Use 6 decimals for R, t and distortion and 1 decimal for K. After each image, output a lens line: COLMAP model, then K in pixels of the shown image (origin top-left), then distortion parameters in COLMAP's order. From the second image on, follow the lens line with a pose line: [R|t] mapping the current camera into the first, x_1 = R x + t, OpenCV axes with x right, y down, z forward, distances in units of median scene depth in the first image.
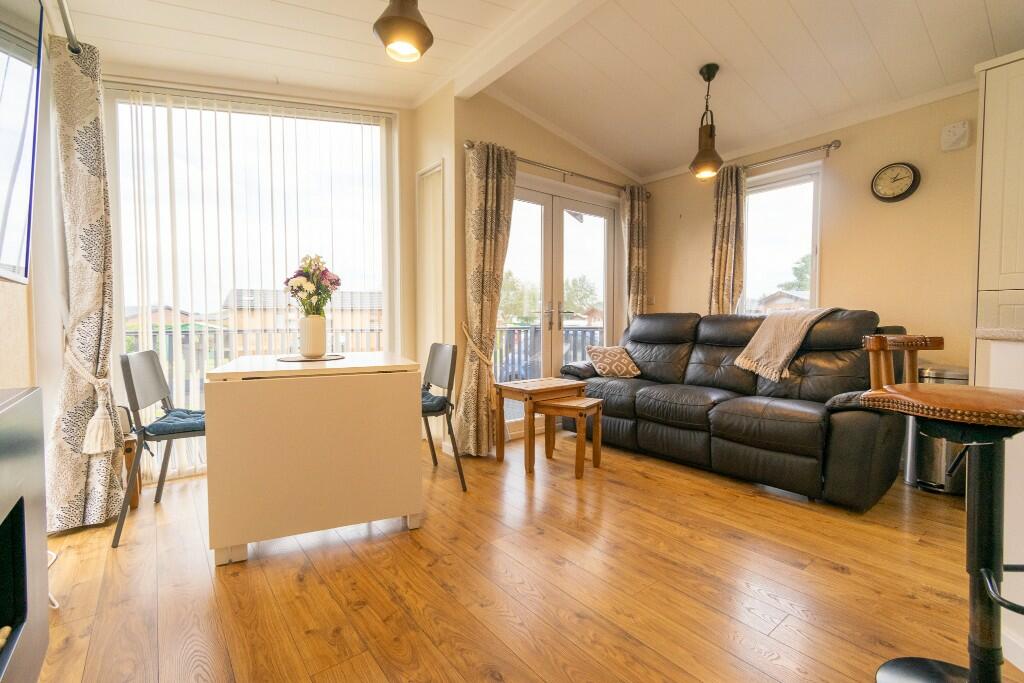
lens RADIAL K [[451.8, 0, 512.6], [0, 451.8, 337.8], [0, 0, 1]] dist [0.000680, 0.000318]
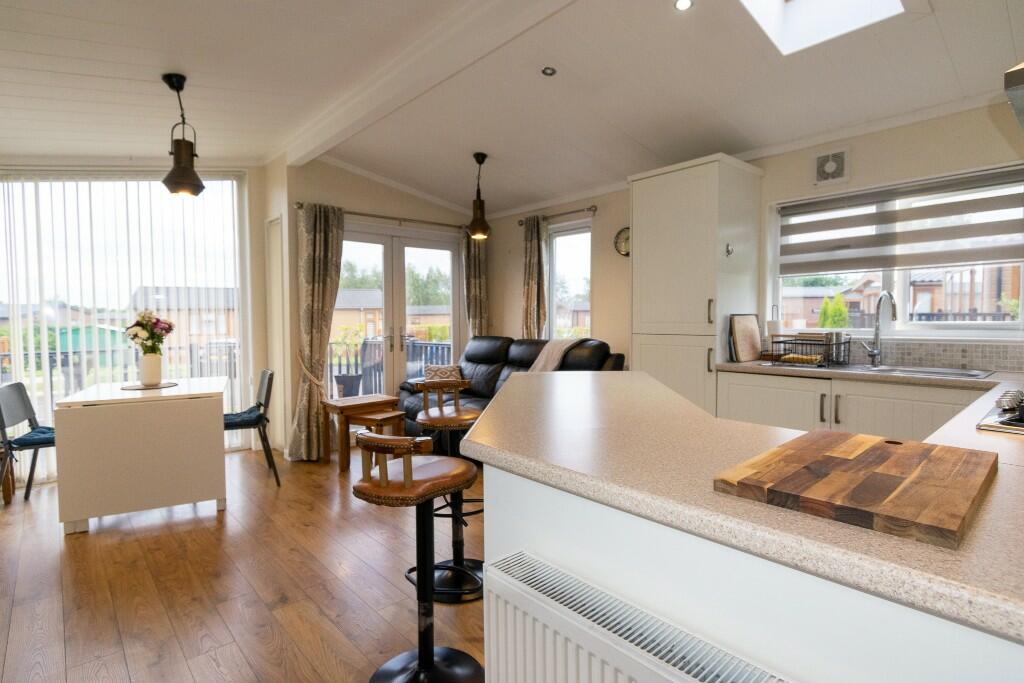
lens RADIAL K [[512.7, 0, 513.9], [0, 512.7, 336.3], [0, 0, 1]] dist [0.000899, -0.000201]
pose [[0.997774, -0.007357, 0.066276, 0.468267], [0.007193, 0.999970, 0.002712, -0.087697], [-0.066294, -0.002229, 0.997798, -0.509219]]
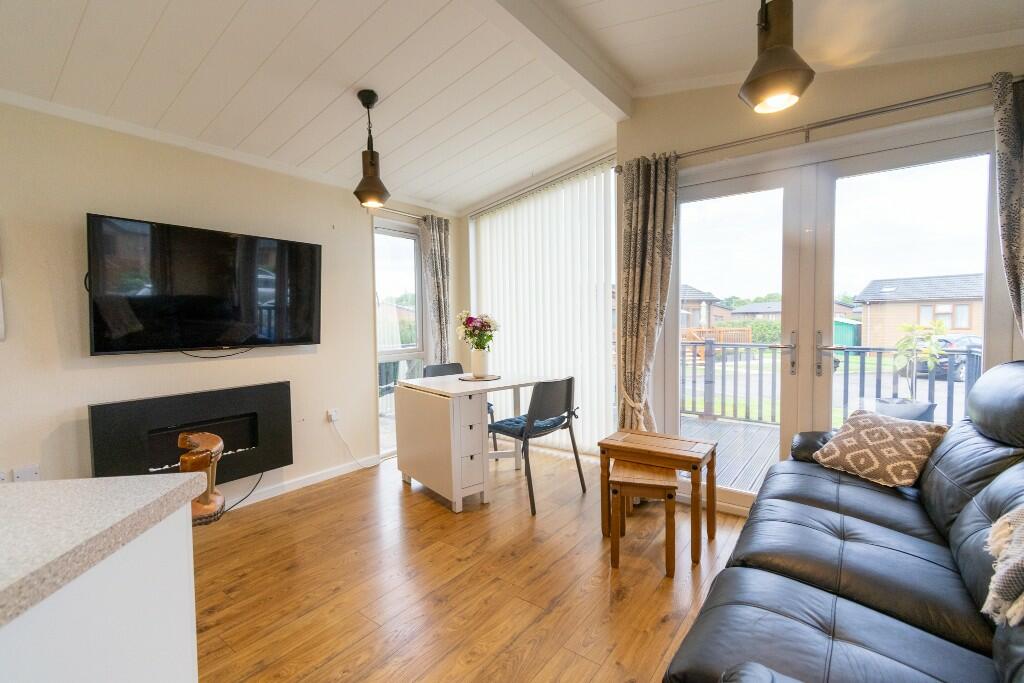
lens RADIAL K [[451.8, 0, 512.6], [0, 451.8, 337.8], [0, 0, 1]] dist [0.000680, 0.000318]
pose [[0.259859, 0.037075, -0.964935, 0.916497], [-0.021038, 0.999243, 0.032728, -0.125673], [0.965417, 0.011796, 0.260442, 0.653641]]
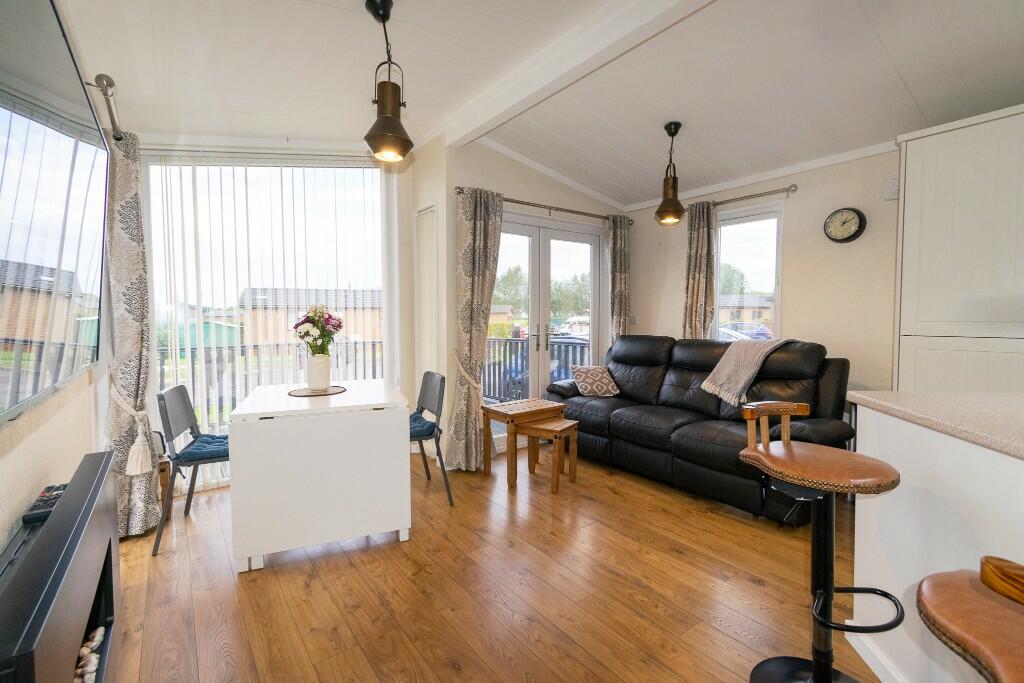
lens RADIAL K [[450.7, 0, 513.7], [0, 450.7, 336.3], [0, 0, 1]] dist [0.000137, -0.000024]
pose [[0.999796, -0.000371, -0.020189, 0.072386], [0.000559, 0.999956, 0.009337, -0.095875], [0.020184, -0.009347, 0.999753, -0.127433]]
